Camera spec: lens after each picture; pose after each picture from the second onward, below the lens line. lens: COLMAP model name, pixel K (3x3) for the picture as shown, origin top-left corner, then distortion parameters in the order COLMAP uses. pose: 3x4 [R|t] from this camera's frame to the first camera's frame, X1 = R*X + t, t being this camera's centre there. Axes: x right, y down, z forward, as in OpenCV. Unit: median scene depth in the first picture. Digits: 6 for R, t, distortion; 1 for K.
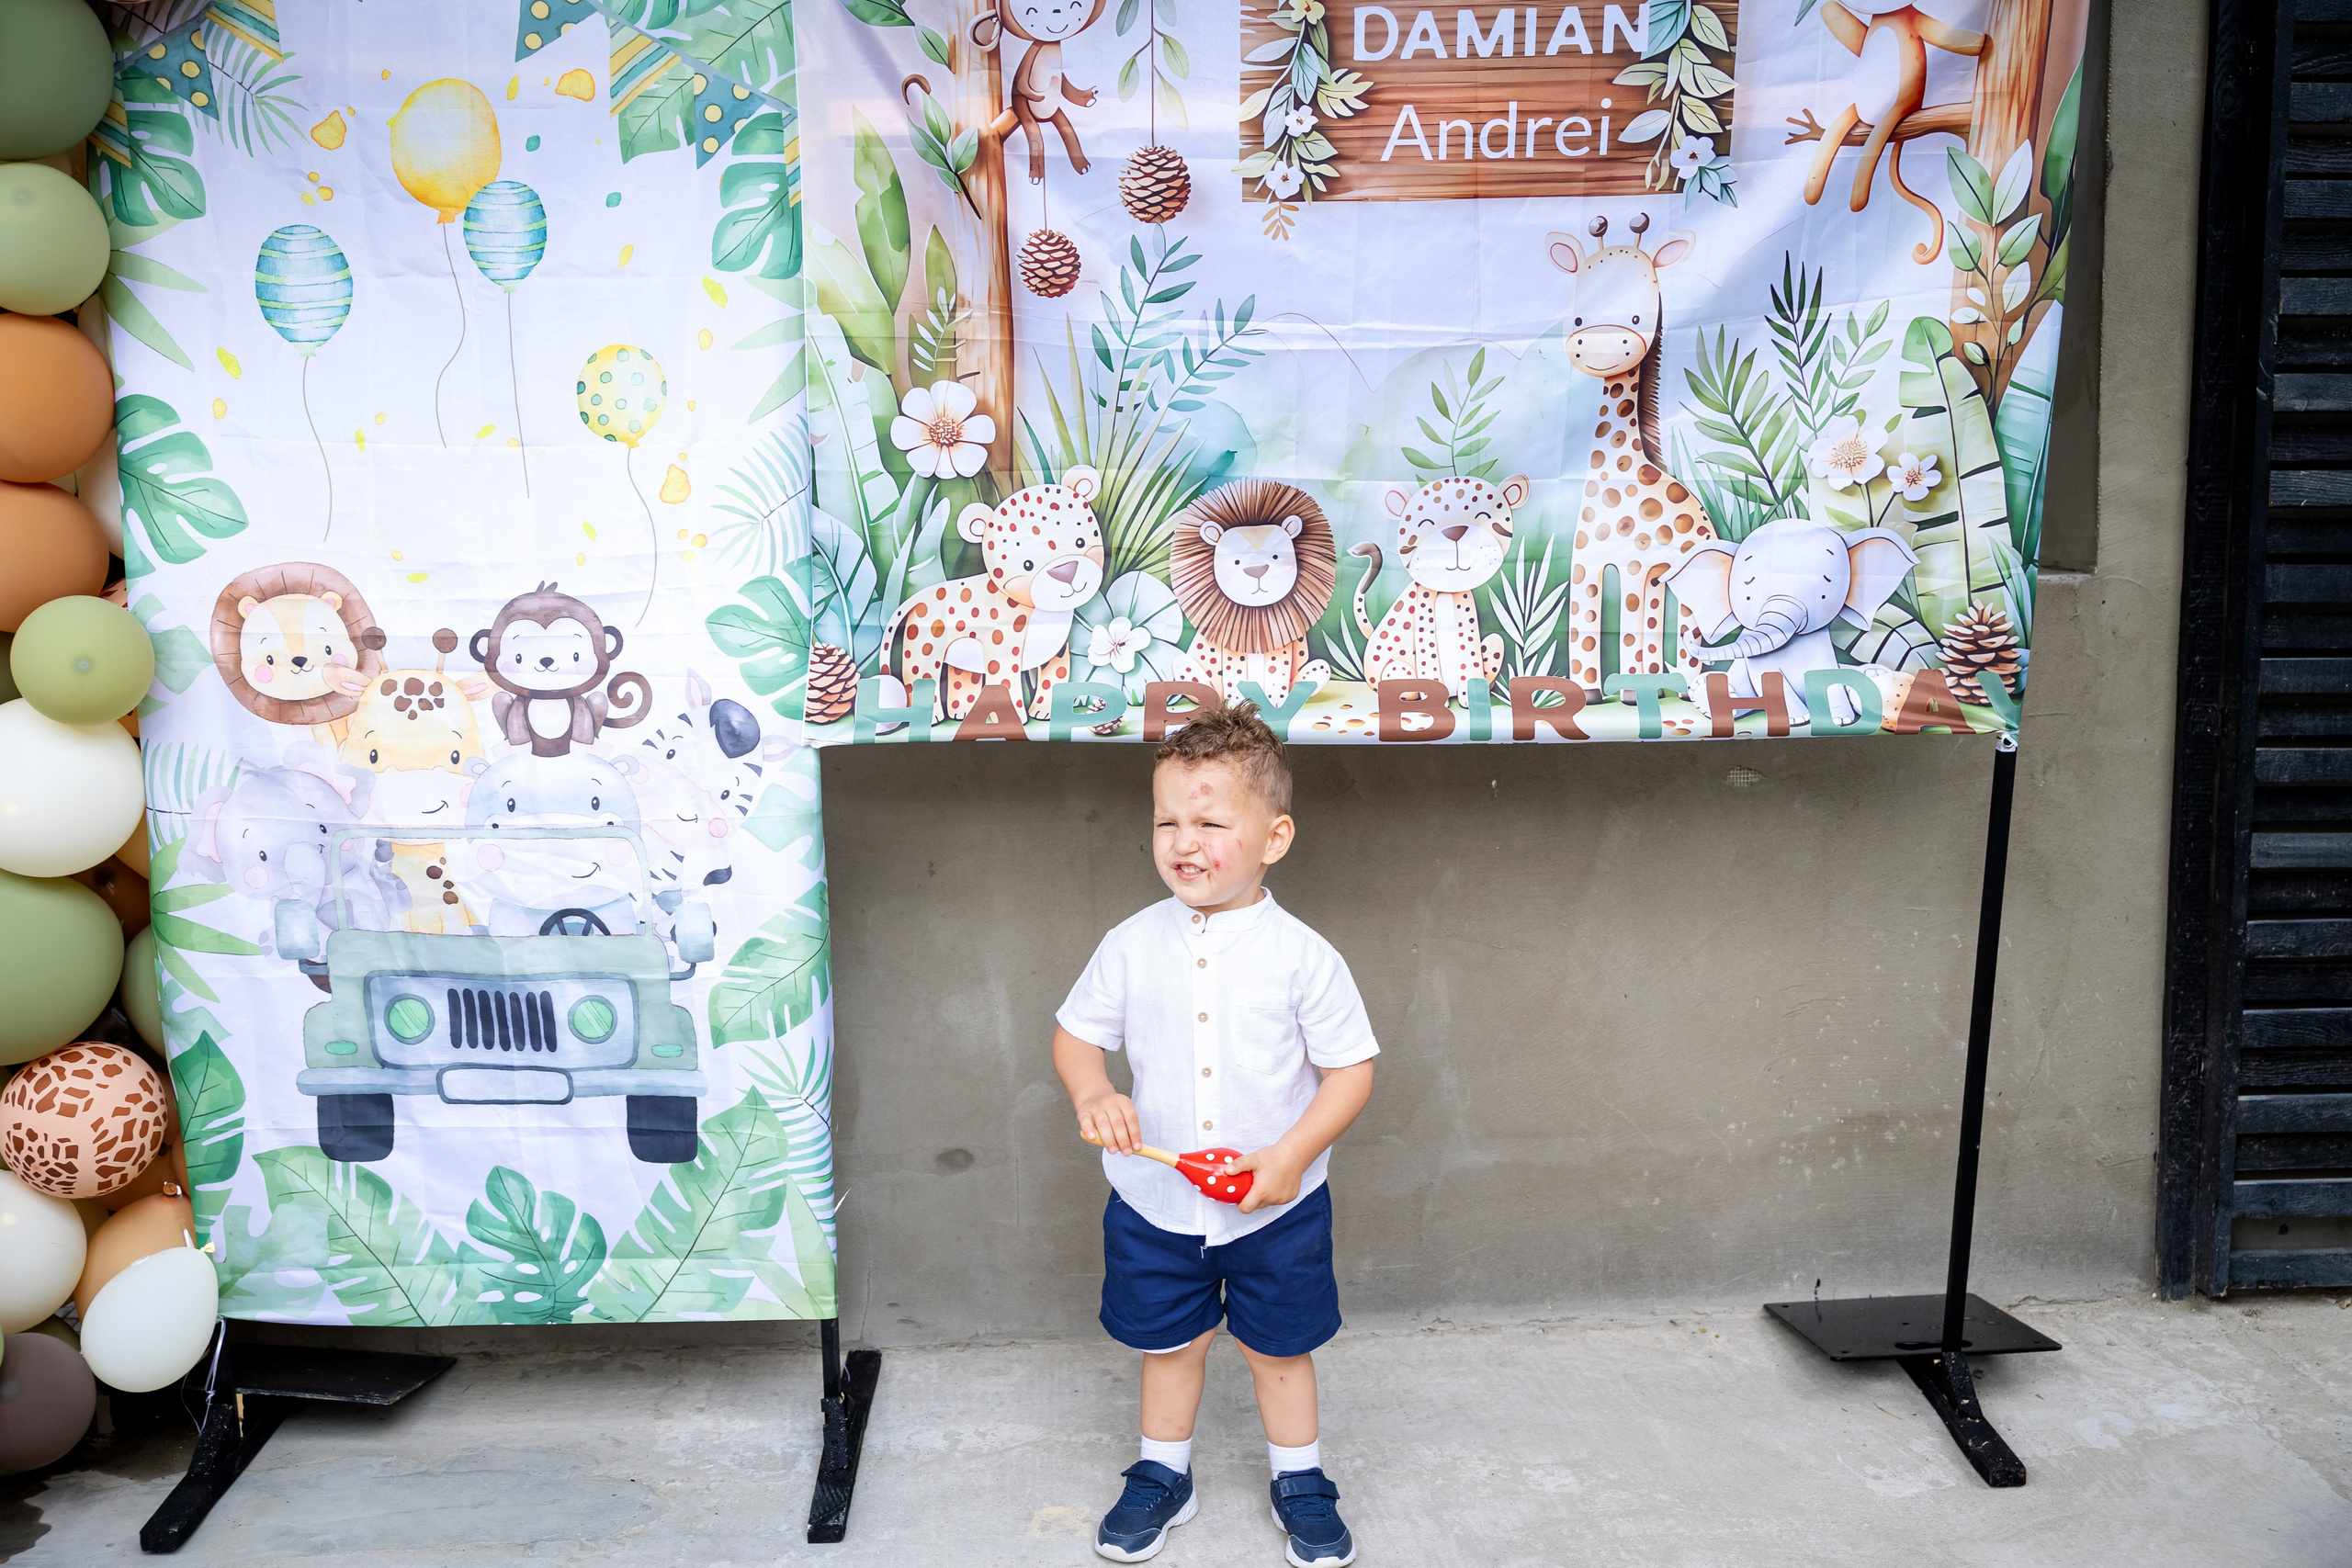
lens RADIAL K [[2466.7, 0, 1180.5], [0, 2466.7, 782.0], [0, 0, 1]] dist [0.031228, -0.014045]
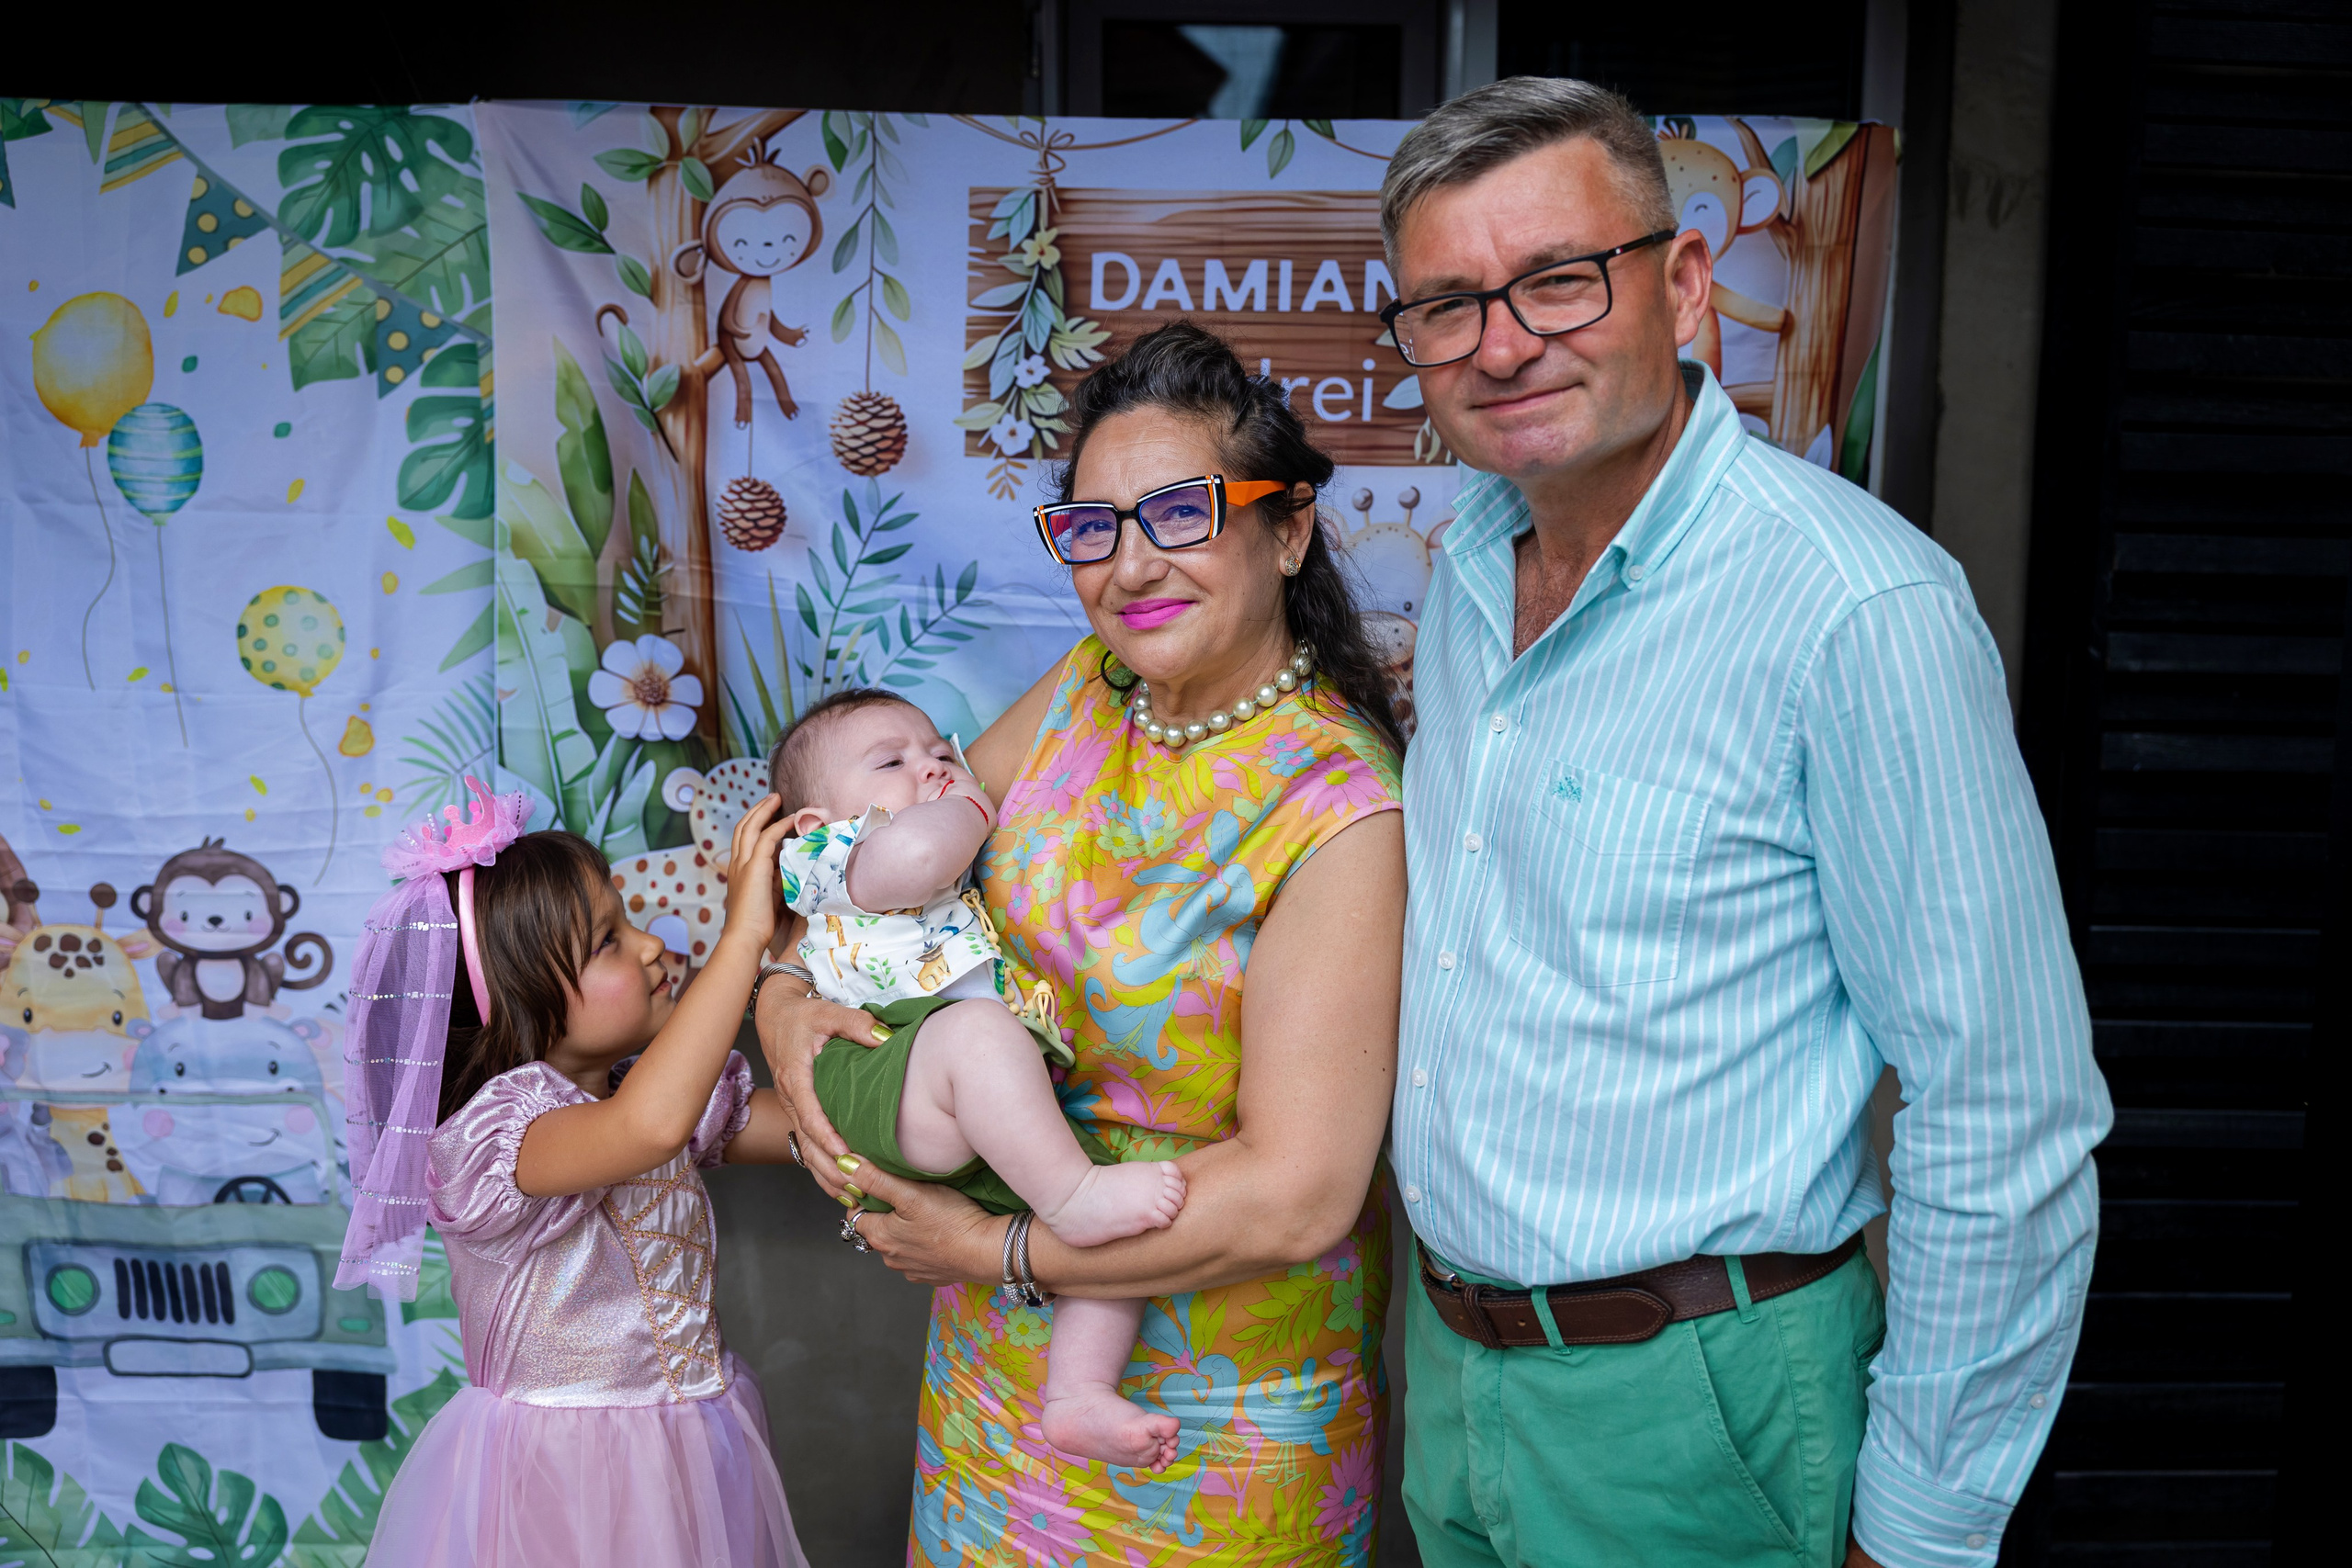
lens RADIAL K [[2438.3, 0, 1173.5], [0, 2438.3, 819.3], [0, 0, 1]] dist [0.015979, 0.000470]
pose [[0.994795, 0.018981, 0.100118, 0.009295], [-0.010689, 0.996515, -0.082721, -0.020855], [-0.101339, 0.081220, 0.991531, 0.083561]]
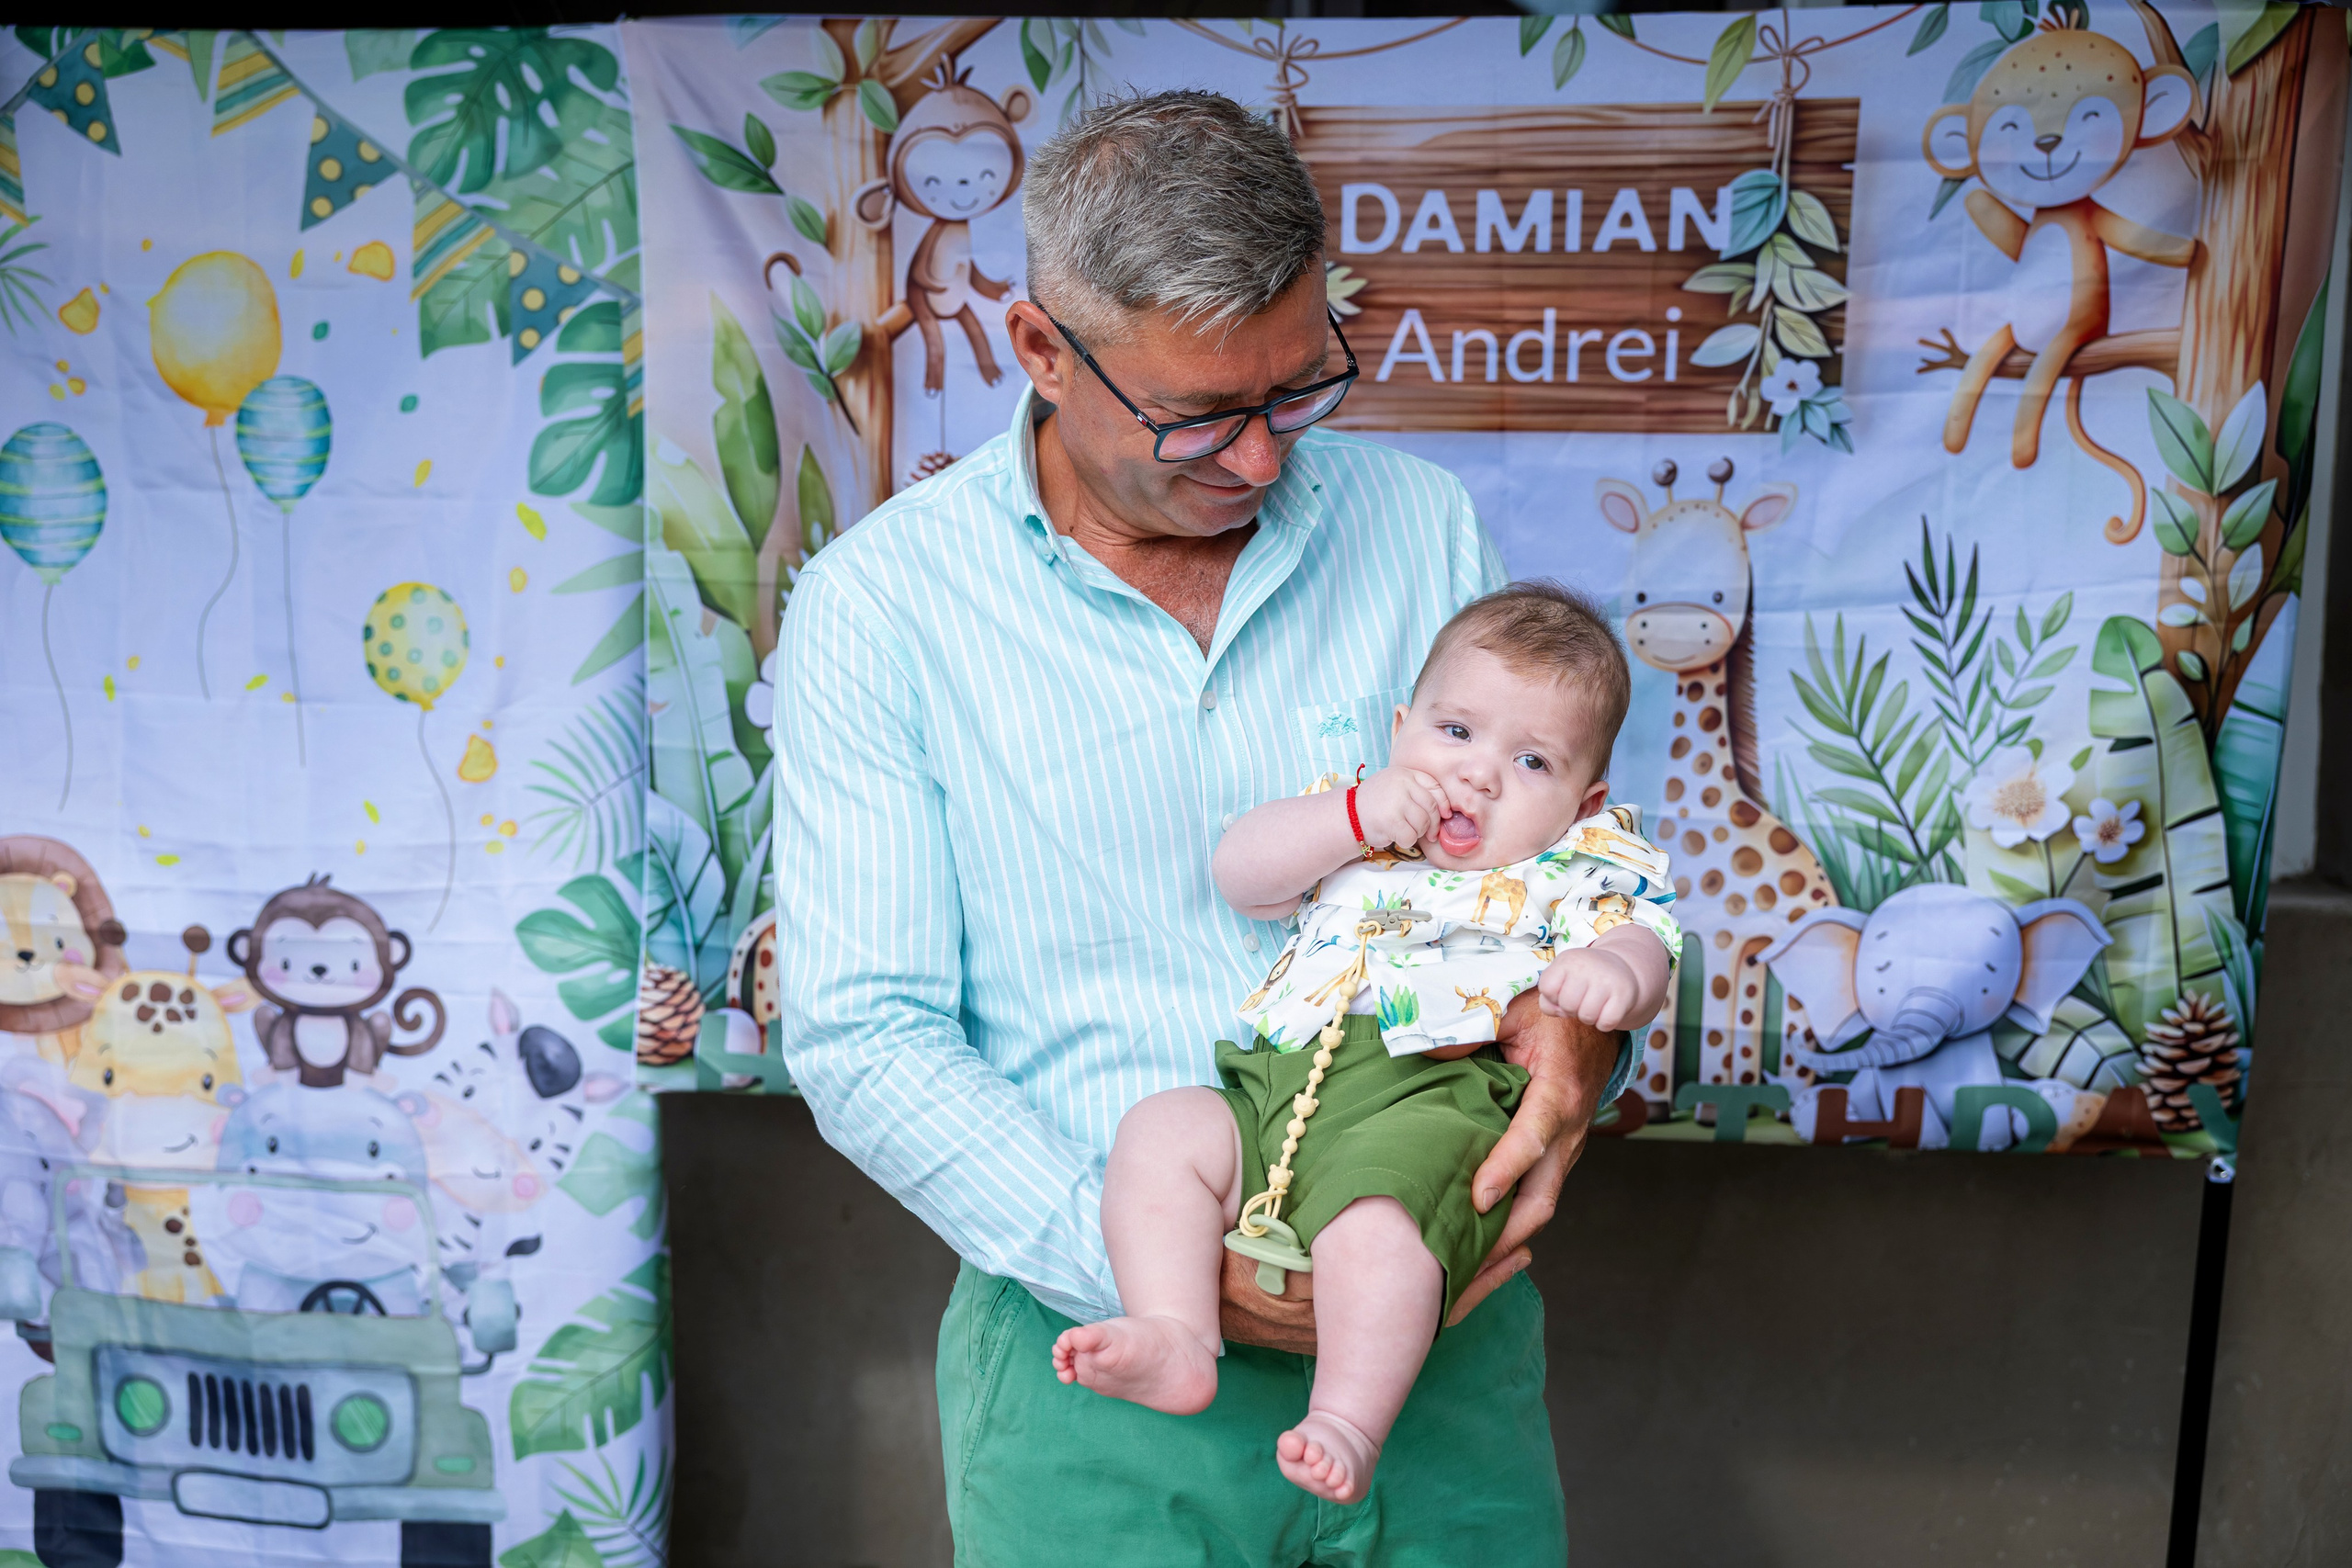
lens RADIAL K [[2613.0, 0, 1172.7], [0, 2613.0, 697.1], [0, 0, 1]] dist [0.028827, 0.039407]
pose [[0.999670, 0.025667, -0.001354, 0.018265], [-0.025637, 0.991931, -0.124162, -0.043674], [-0.001844, 0.124156, 0.992261, 0.177326]]
